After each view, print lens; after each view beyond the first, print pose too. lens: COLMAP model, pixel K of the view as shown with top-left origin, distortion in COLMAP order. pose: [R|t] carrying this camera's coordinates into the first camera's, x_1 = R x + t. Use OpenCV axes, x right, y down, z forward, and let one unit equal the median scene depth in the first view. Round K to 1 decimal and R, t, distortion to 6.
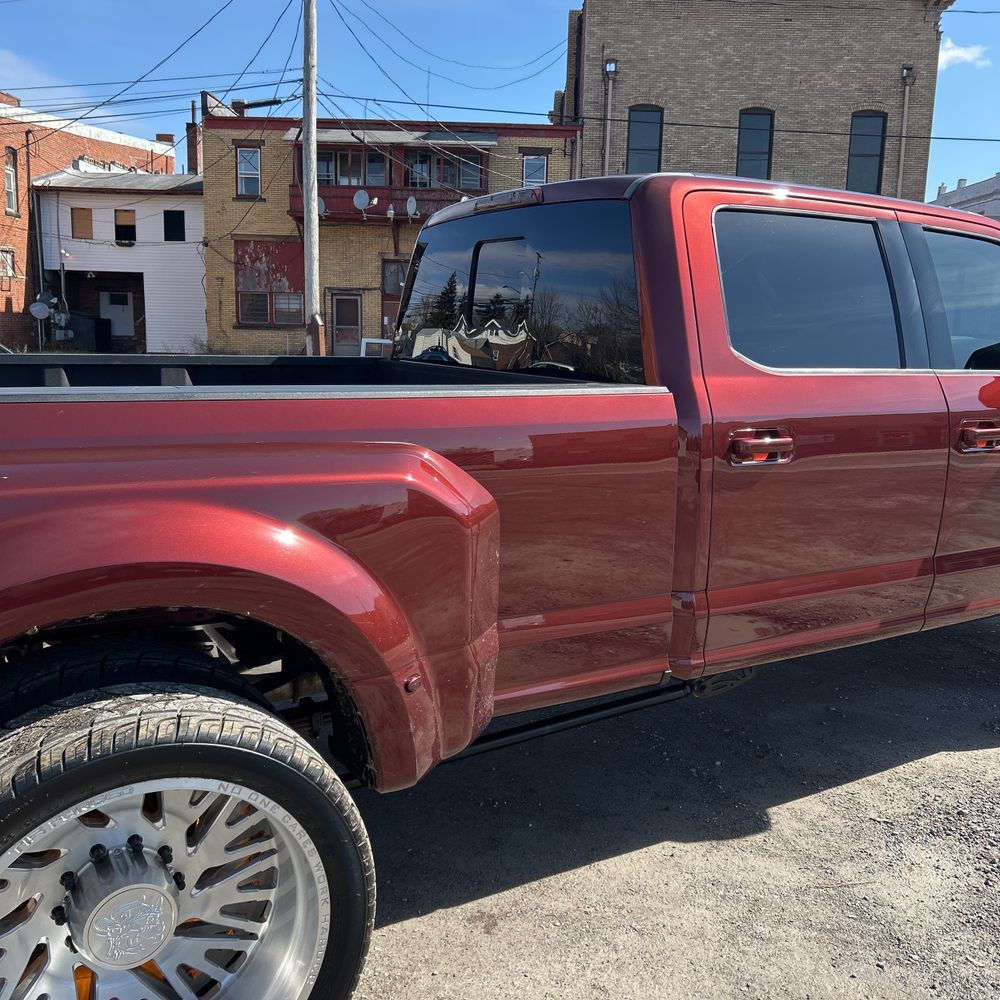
lens RADIAL K [[1009.1, 0, 493.7], [0, 1009.1, 503.6], [0, 0, 1]] dist [0.042481, -0.031106]
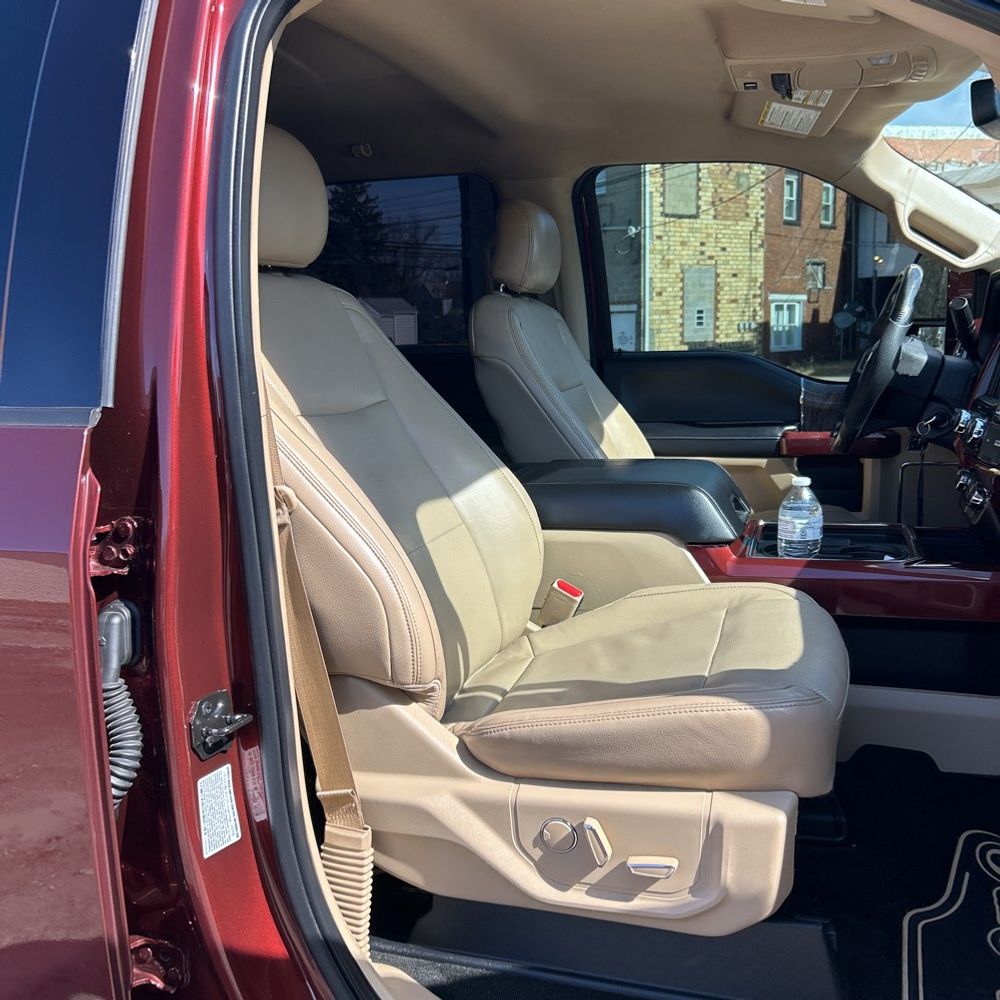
lens RADIAL K [[994.7, 0, 500.0], [0, 994.7, 500.0], [0, 0, 1]] dist [0.114352, -0.316718]
pose [[0.664275, 0.082157, -0.742960, 0.084530], [-0.088813, 0.995576, 0.030684, -0.015388], [0.742193, 0.045602, 0.668632, 0.106284]]
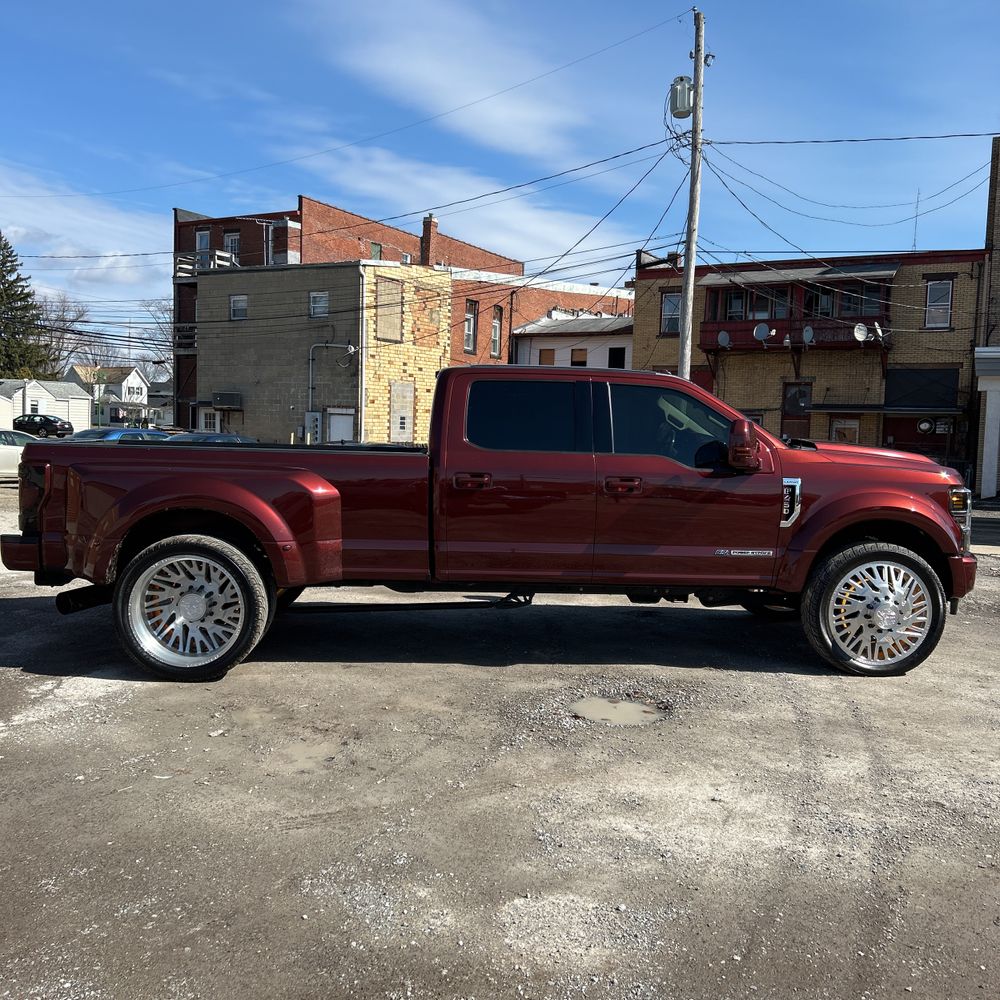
lens RADIAL K [[1014.6, 0, 490.6], [0, 1014.6, 523.7], [0, 0, 1]] dist [0.111871, -0.217871]
pose [[0.879782, 0.042174, -0.473503, 0.145054], [-0.088425, 0.993192, -0.075835, 0.022065], [0.467081, 0.108588, 0.877521, -0.104843]]
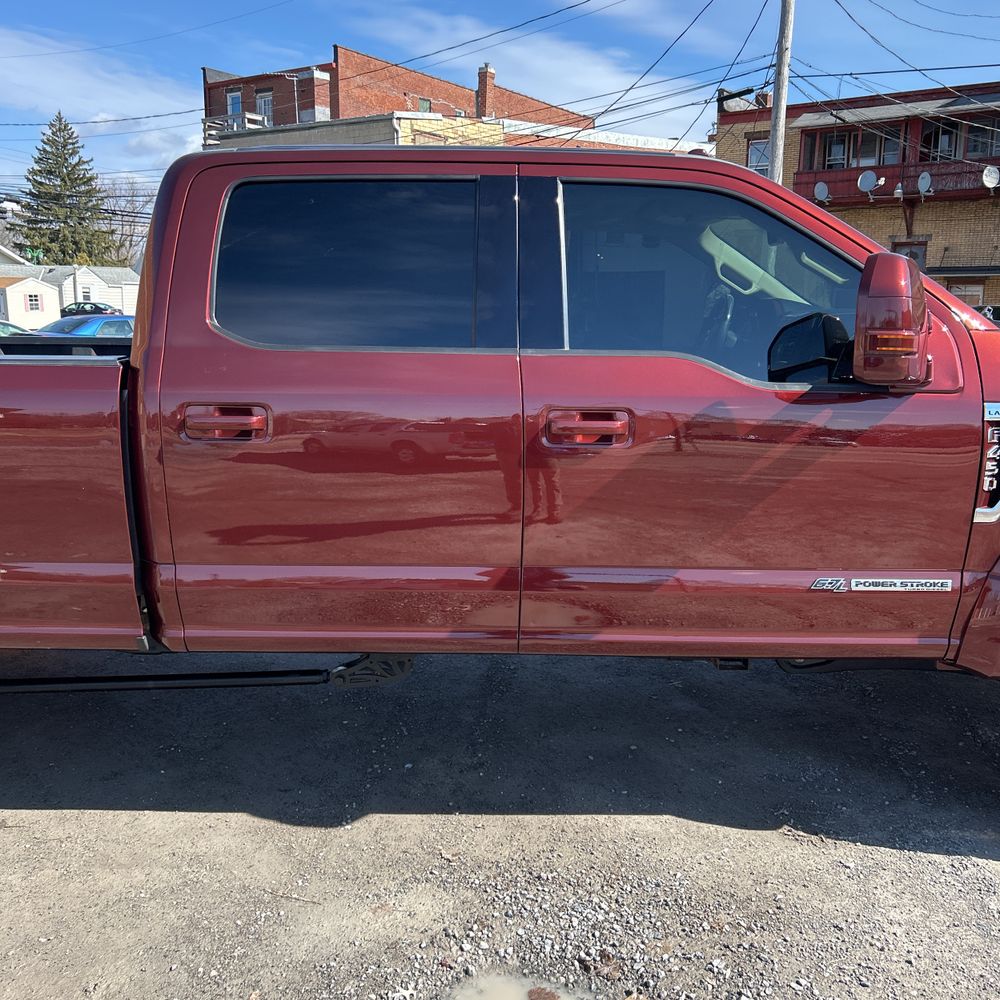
lens RADIAL K [[1002.8, 0, 500.0], [0, 1002.8, 500.0], [0, 0, 1]] dist [0.036706, -0.025558]
pose [[0.840741, 0.080938, -0.535354, 0.103944], [-0.079293, 0.996509, 0.026133, -0.002993], [0.535601, 0.020478, 0.844223, 0.033379]]
